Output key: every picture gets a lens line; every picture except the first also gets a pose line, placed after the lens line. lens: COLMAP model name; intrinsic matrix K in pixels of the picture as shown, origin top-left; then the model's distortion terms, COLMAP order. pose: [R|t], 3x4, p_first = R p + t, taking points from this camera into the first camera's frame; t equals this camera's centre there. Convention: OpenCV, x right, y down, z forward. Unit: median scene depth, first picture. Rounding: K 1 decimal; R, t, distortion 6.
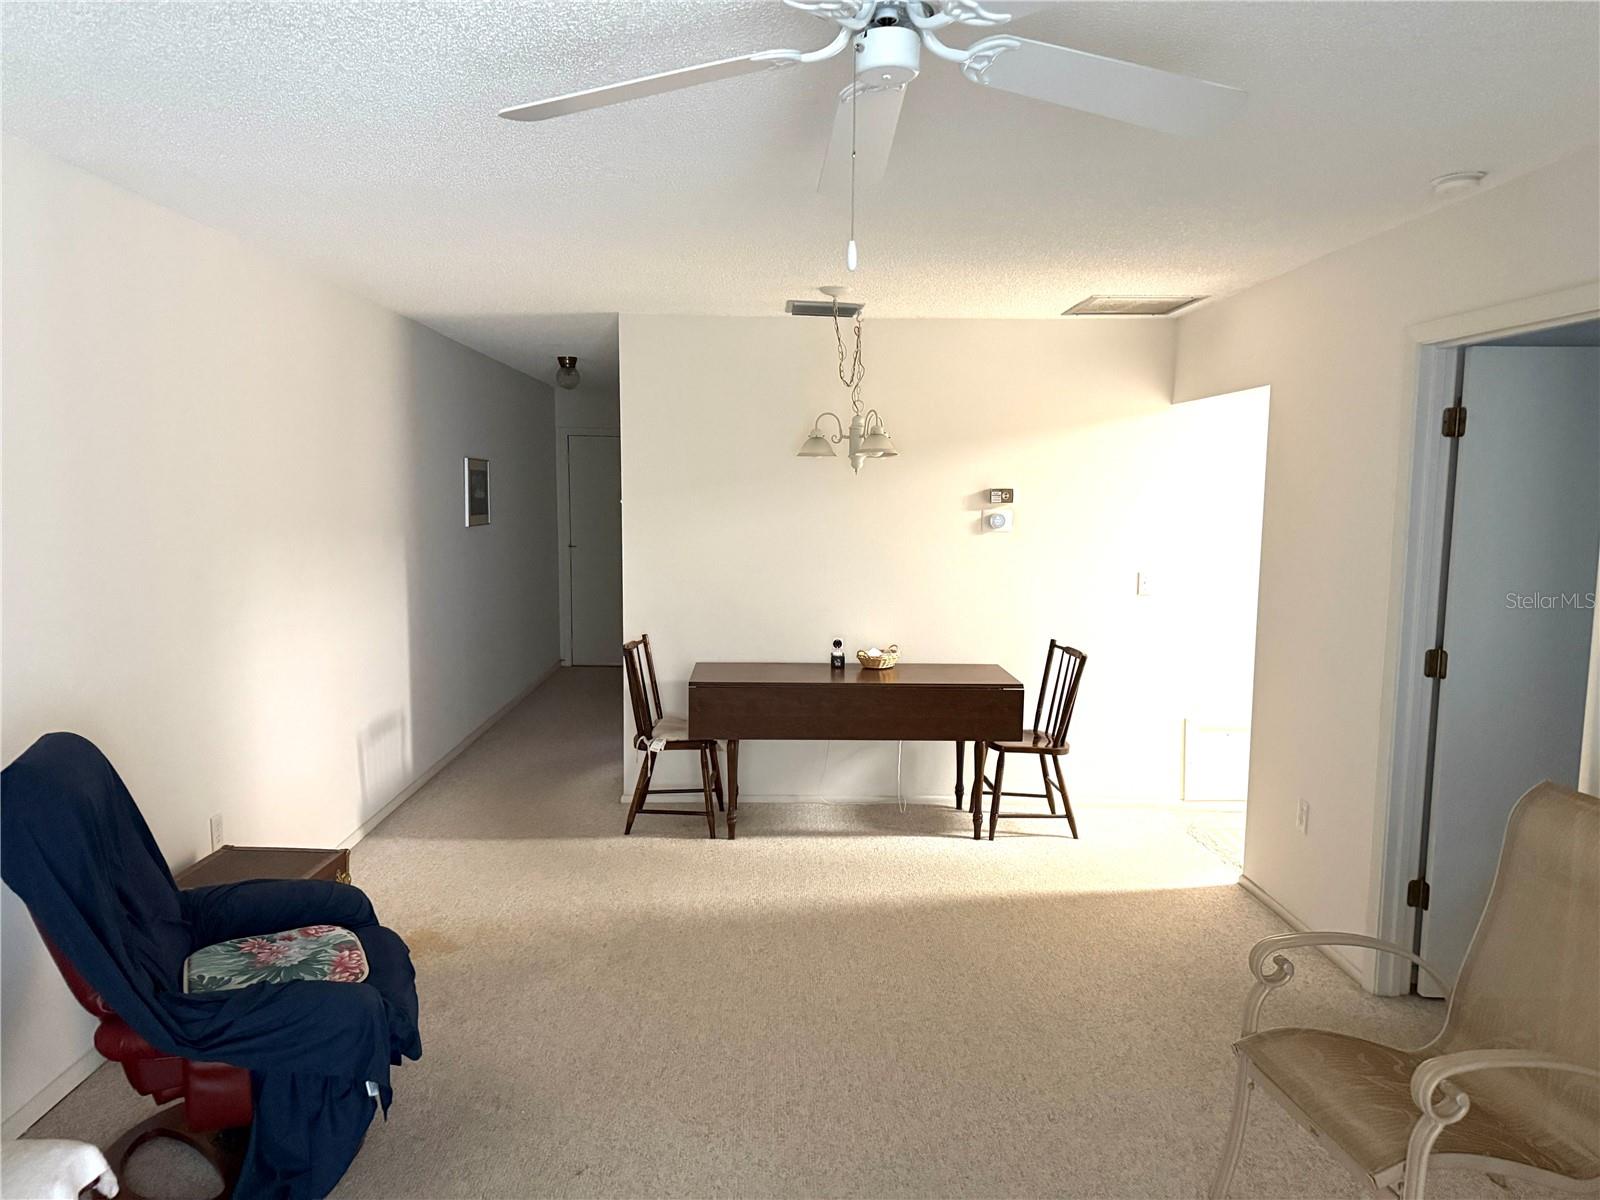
lens RADIAL K [[1135.3, 0, 763.9], [0, 1135.3, 622.8], [0, 0, 1]] dist [0.177931, -0.206198]
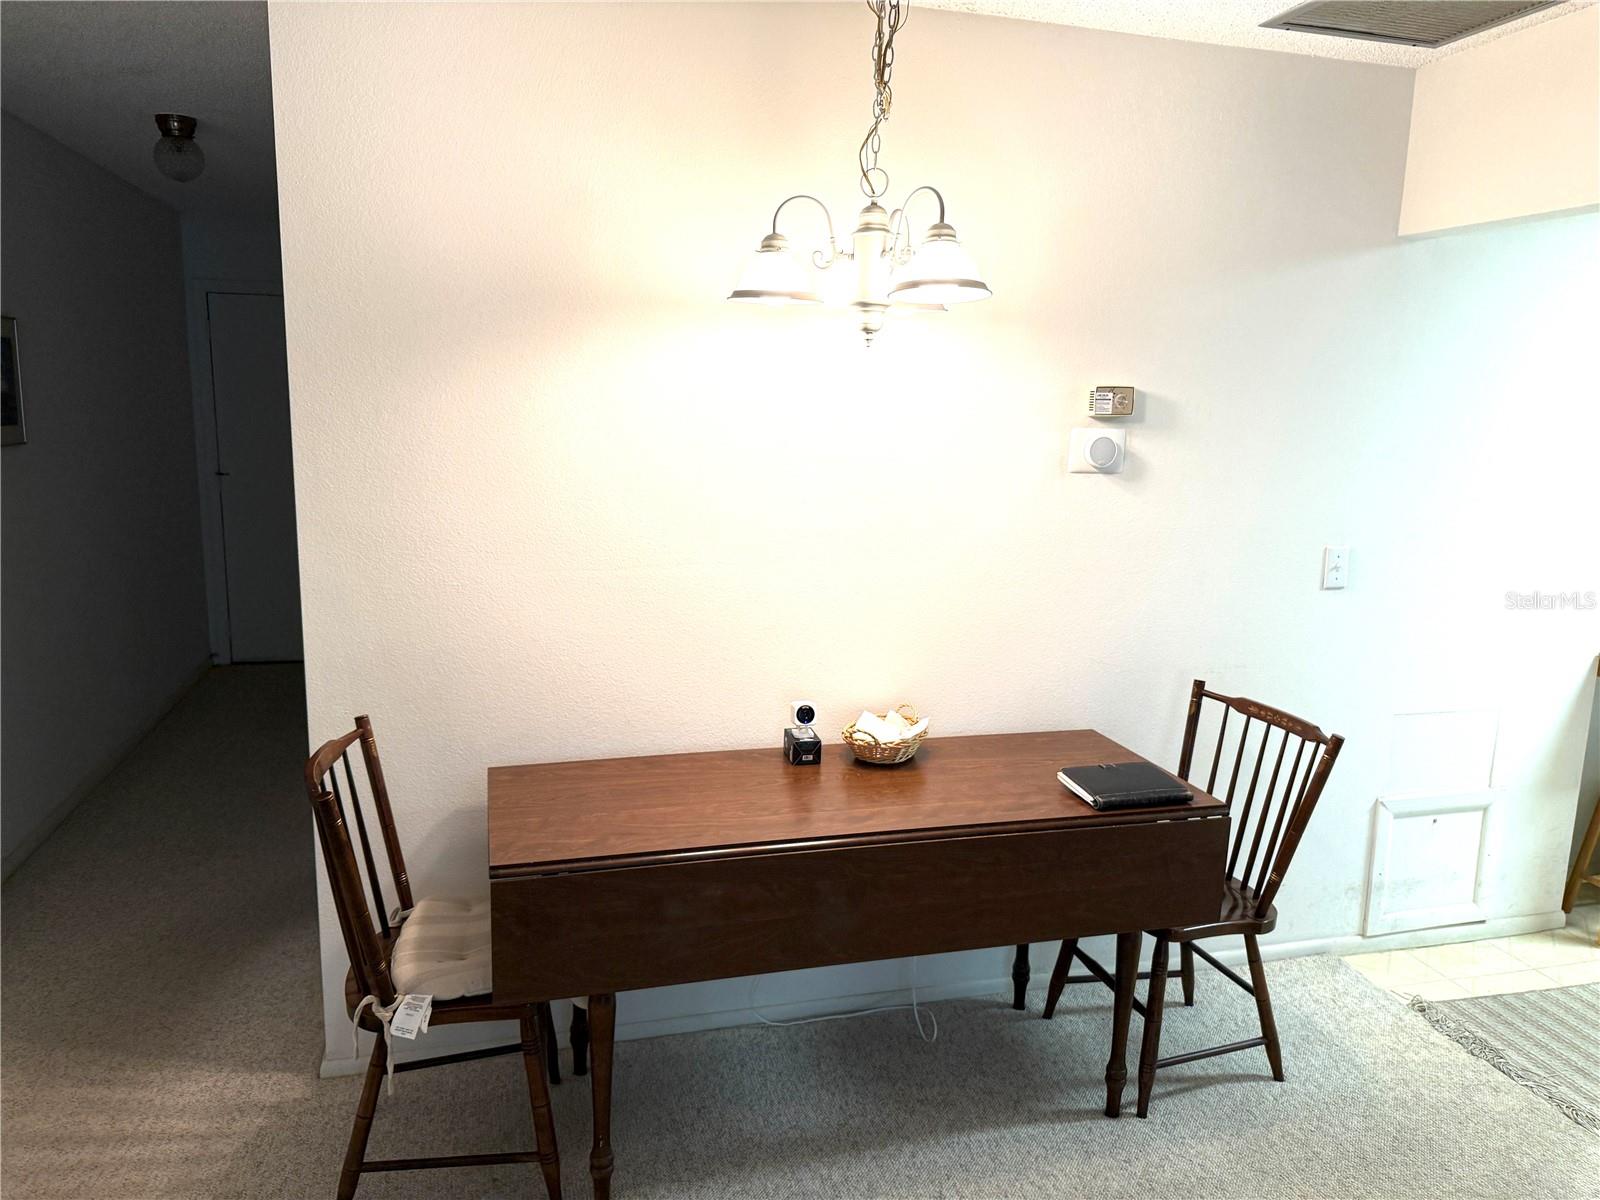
lens RADIAL K [[1128.4, 0, 800.0], [0, 1128.4, 600.0], [0, 0, 1]] dist [0.036264, -0.062212]
pose [[0.962124, -0.032673, 0.270646, -0.060996], [0.015722, 0.997790, 0.064564, -0.058255], [-0.272158, -0.057864, 0.960511, 0.557015]]
